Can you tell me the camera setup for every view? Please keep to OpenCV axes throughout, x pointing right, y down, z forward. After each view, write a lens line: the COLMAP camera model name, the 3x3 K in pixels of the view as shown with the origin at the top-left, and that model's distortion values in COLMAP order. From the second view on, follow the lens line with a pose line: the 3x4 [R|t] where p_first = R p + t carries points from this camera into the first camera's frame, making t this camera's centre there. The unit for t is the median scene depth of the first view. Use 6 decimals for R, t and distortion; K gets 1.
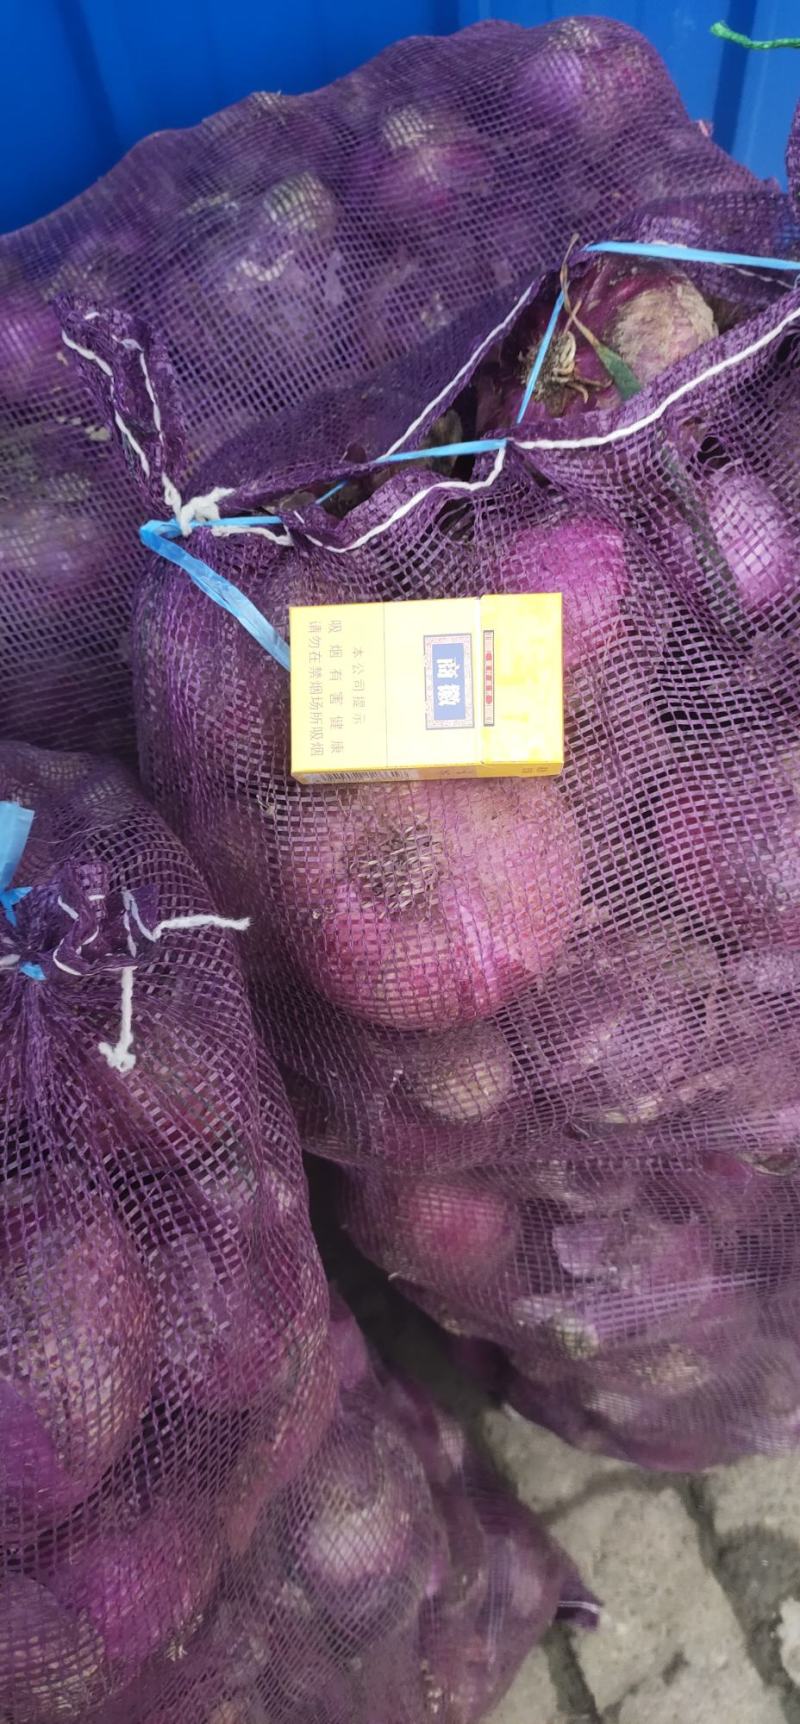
lens RADIAL K [[1233.8, 0, 393.6], [0, 1233.8, 826.5], [0, 0, 1]] dist [-0.001319, -0.027261]
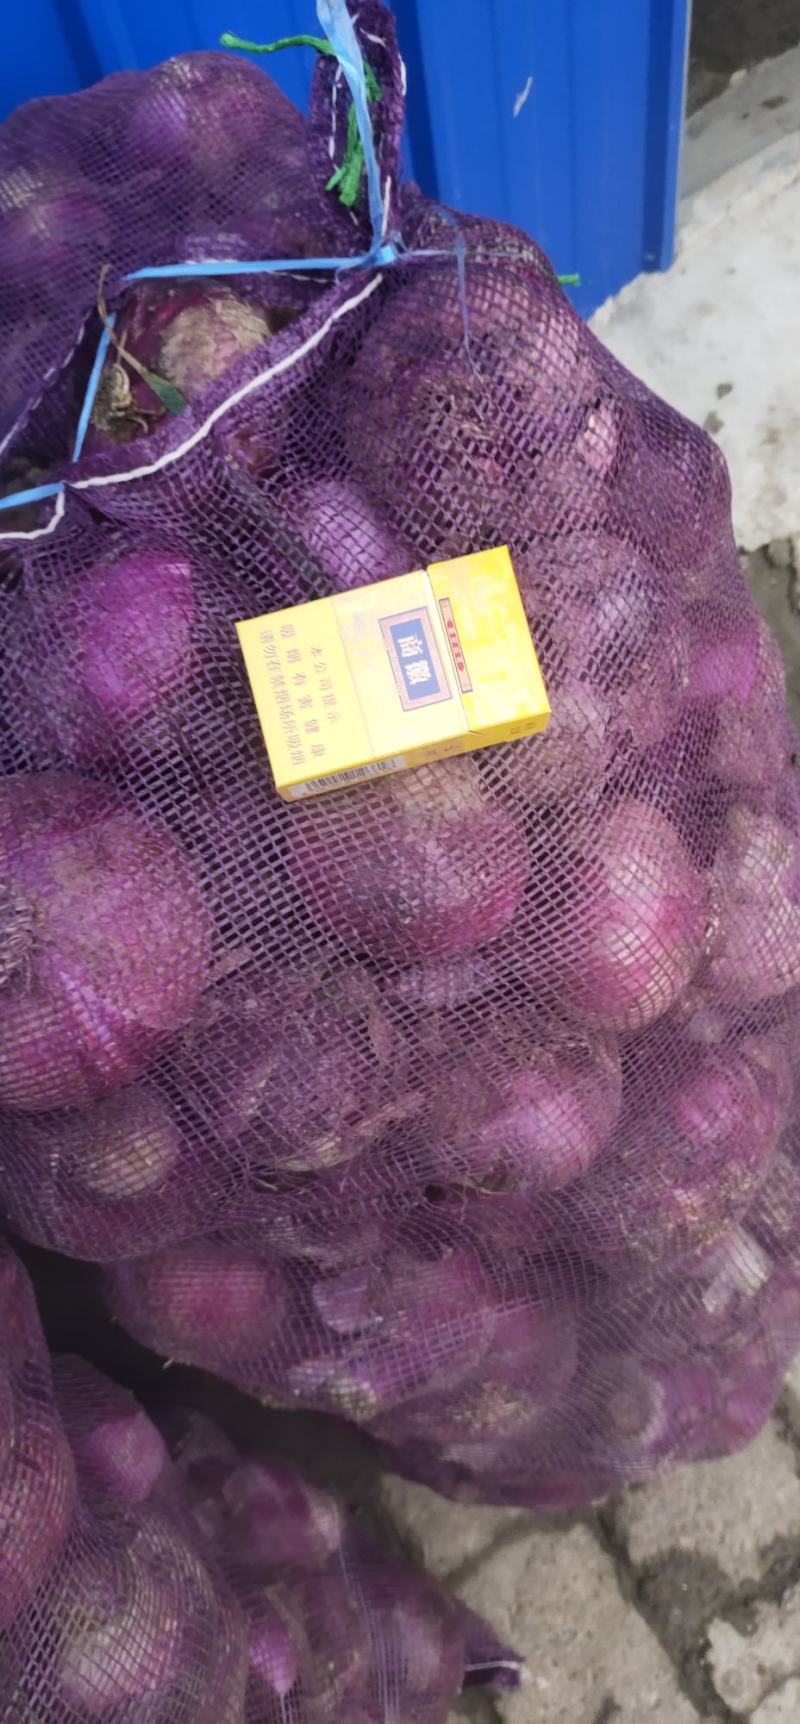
lens RADIAL K [[1233.8, 0, 393.6], [0, 1233.8, 826.5], [0, 0, 1]] dist [-0.001319, -0.027261]
pose [[0.986937, -0.159412, 0.023322, 0.274578], [0.160203, 0.986381, -0.037260, 0.026931], [-0.017065, 0.040509, 0.999033, 0.044373]]
